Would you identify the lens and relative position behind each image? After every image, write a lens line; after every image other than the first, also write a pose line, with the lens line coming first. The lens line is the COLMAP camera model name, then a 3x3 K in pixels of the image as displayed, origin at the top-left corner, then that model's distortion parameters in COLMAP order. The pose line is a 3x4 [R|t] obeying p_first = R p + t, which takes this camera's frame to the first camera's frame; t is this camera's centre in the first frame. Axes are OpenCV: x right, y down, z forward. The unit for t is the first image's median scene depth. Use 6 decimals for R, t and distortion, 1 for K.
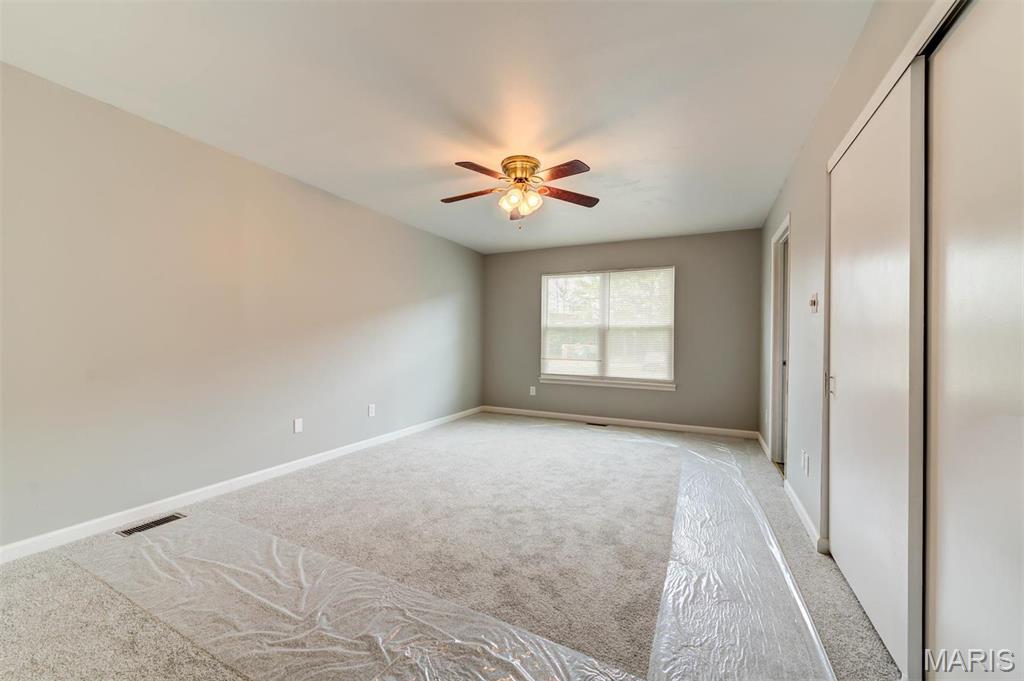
lens RADIAL K [[400.5, 0, 519.0], [0, 400.5, 344.5], [0, 0, 1]] dist [0.008846, -0.002369]
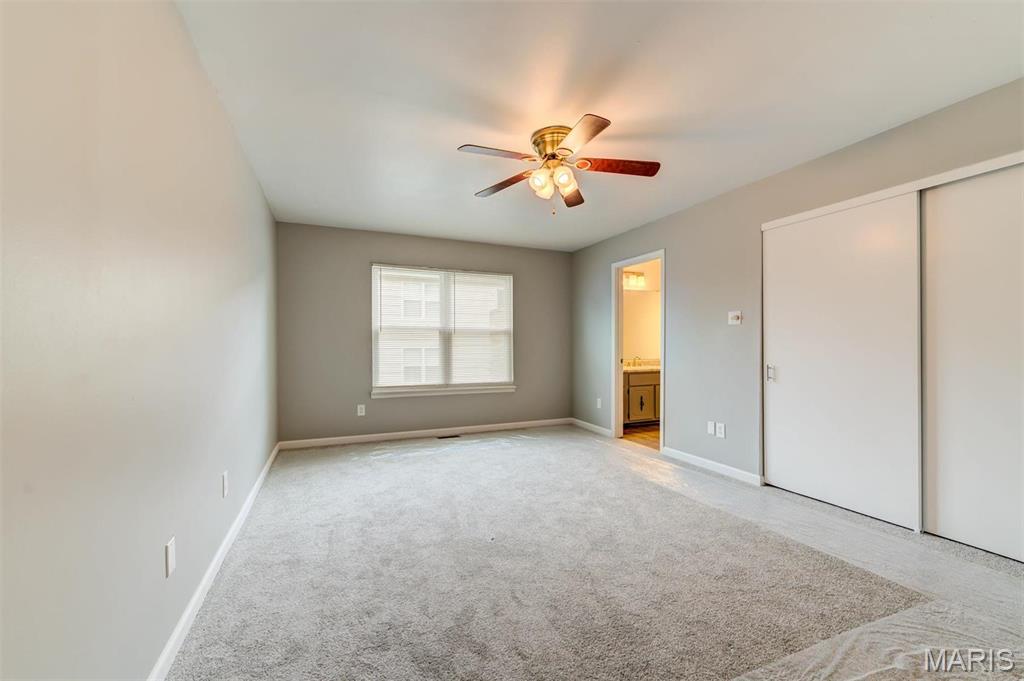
lens RADIAL K [[400.5, 0, 515.7], [0, 400.5, 342.8], [0, 0, 1]] dist [0.008846, -0.002369]
pose [[0.664091, -0.005015, 0.747635, -0.380463], [0.016501, 0.999832, -0.007950, -0.004774], [-0.747470, 0.017616, 0.664062, 0.276610]]
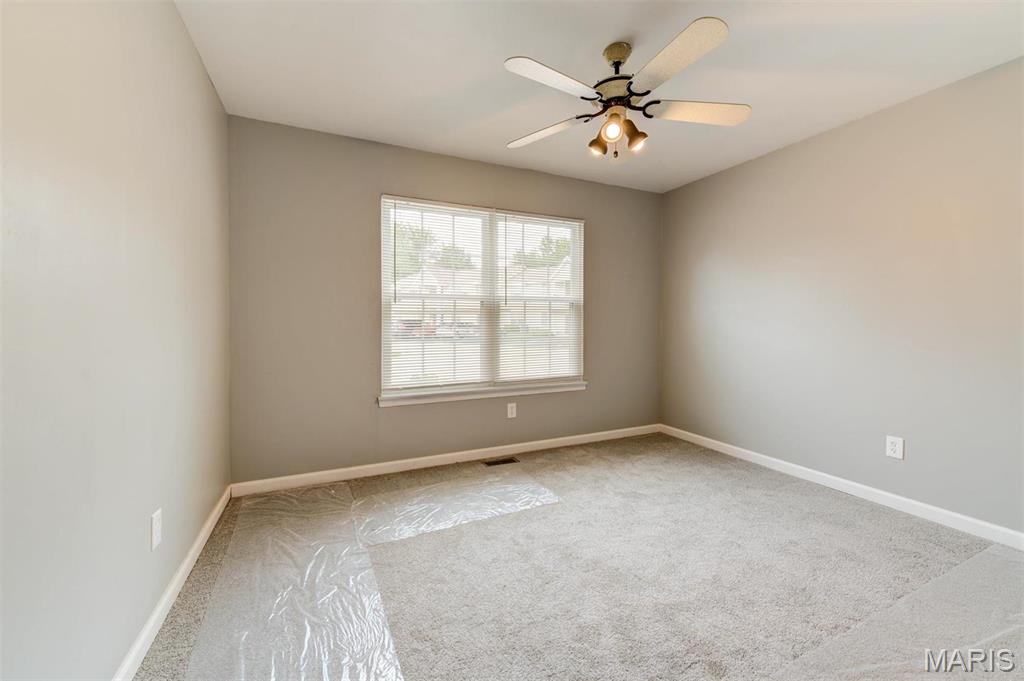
lens RADIAL K [[400.5, 0, 518.7], [0, 400.5, 315.4], [0, 0, 1]] dist [0.008846, -0.002369]
pose [[0.638894, -0.001545, 0.769293, -0.242915], [0.012840, 0.999880, -0.008655, -0.014691], [-0.769187, 0.015408, 0.638838, 0.589323]]
